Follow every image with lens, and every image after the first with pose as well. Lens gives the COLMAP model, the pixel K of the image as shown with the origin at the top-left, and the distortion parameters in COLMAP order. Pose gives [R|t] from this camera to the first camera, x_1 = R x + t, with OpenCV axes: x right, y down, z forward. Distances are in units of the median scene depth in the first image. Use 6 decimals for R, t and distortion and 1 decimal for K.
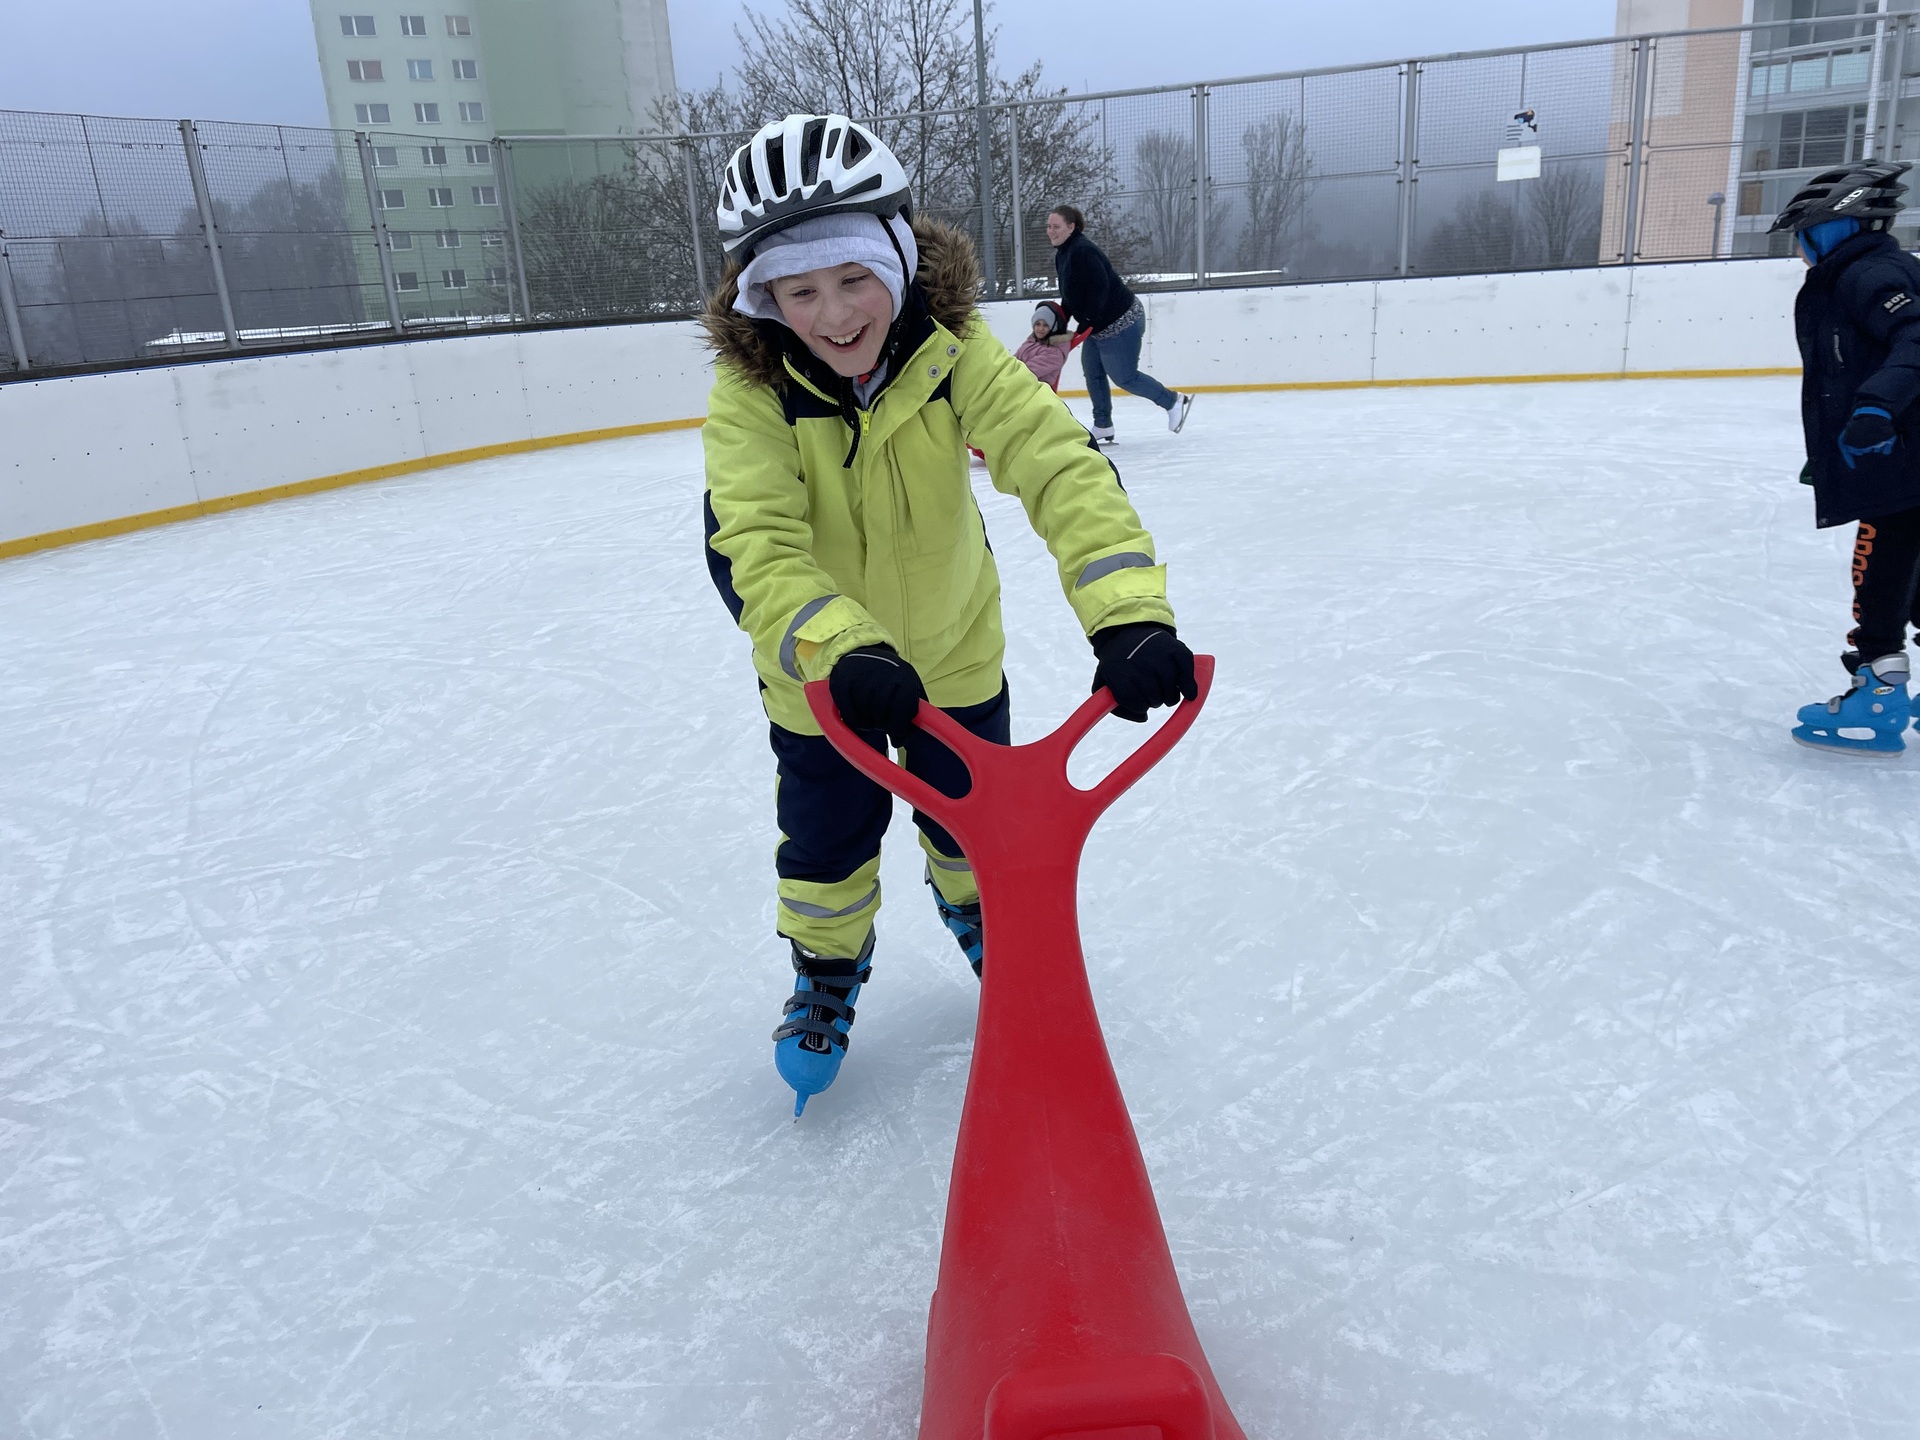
lens RADIAL K [[1452.5, 0, 963.0], [0, 1452.5, 719.8], [0, 0, 1]] dist [0.078014, -0.097389]
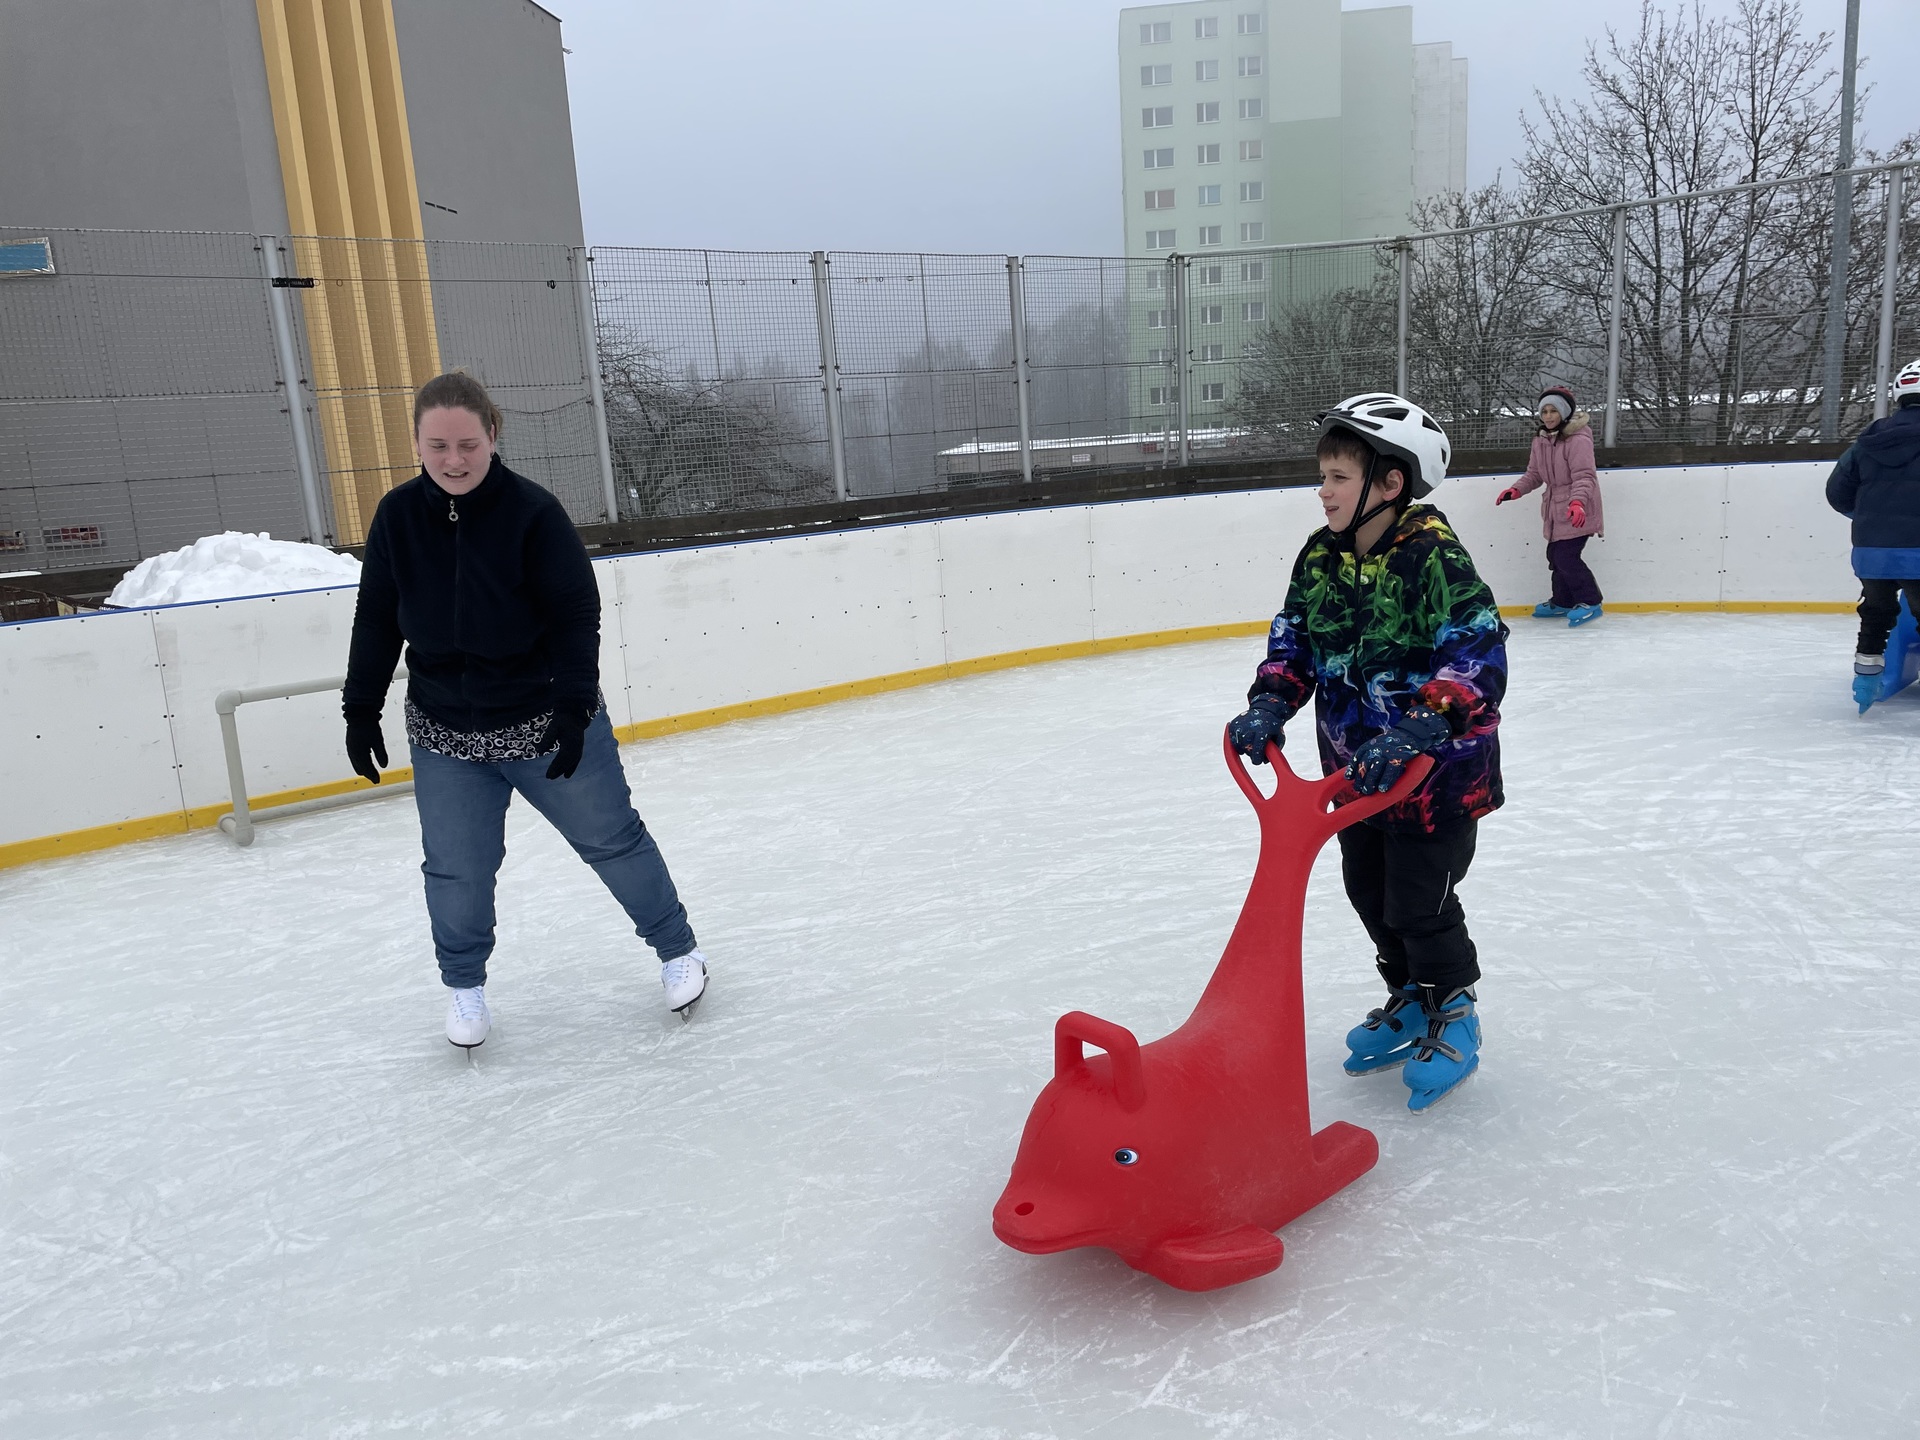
lens RADIAL K [[1452.5, 0, 951.9], [0, 1452.5, 731.7], [0, 0, 1]] dist [0.078014, -0.097389]
pose [[0.875885, 0.106266, -0.470673, 0.000285], [-0.134594, 0.990538, -0.026831, -0.037035], [0.463368, 0.086850, 0.881900, 0.098844]]
